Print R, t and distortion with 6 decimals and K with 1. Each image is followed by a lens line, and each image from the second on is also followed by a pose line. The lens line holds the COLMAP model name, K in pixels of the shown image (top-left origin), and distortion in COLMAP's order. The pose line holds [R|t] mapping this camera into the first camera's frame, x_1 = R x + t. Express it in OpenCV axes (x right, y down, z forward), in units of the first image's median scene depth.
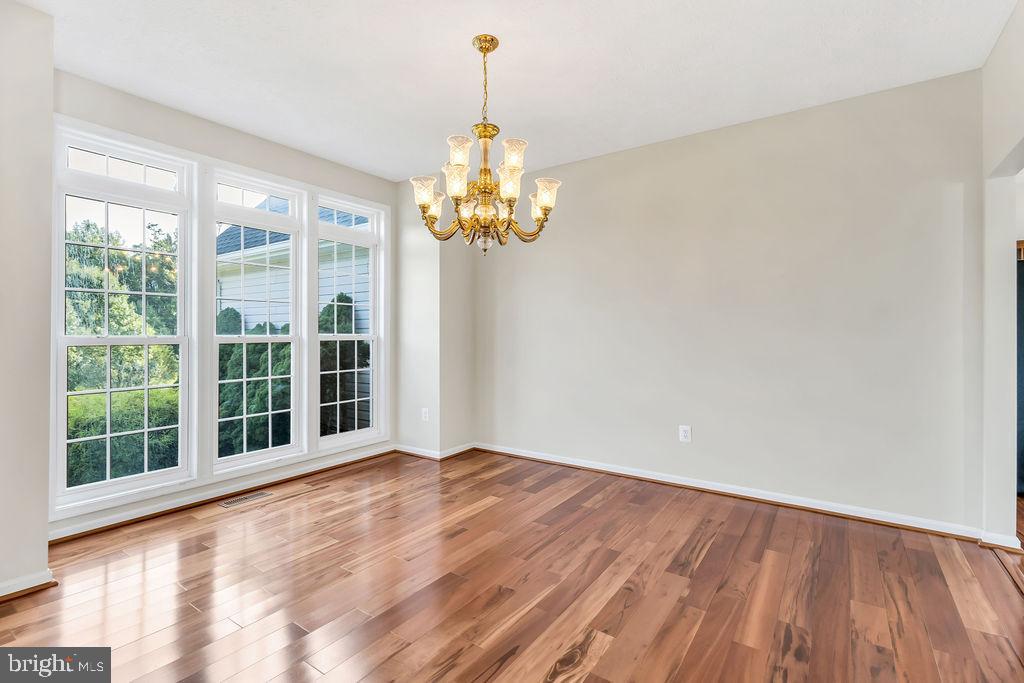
lens RADIAL K [[470.7, 0, 506.9], [0, 470.7, 336.6], [0, 0, 1]] dist [0.009787, -0.000743]
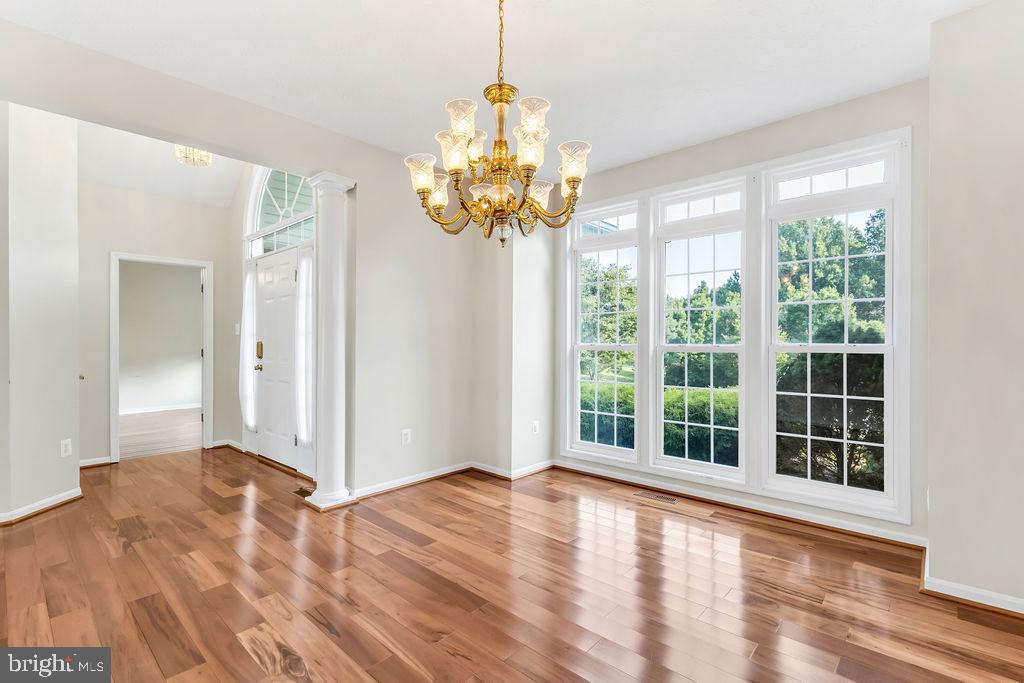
lens RADIAL K [[470.7, 0, 506.6], [0, 470.7, 338.8], [0, 0, 1]] dist [0.009787, -0.000743]
pose [[-0.113614, -0.001333, -0.993524, 0.494566], [-0.010703, 0.999943, -0.000118, -0.009257], [0.993467, 0.010621, -0.113621, 0.706638]]
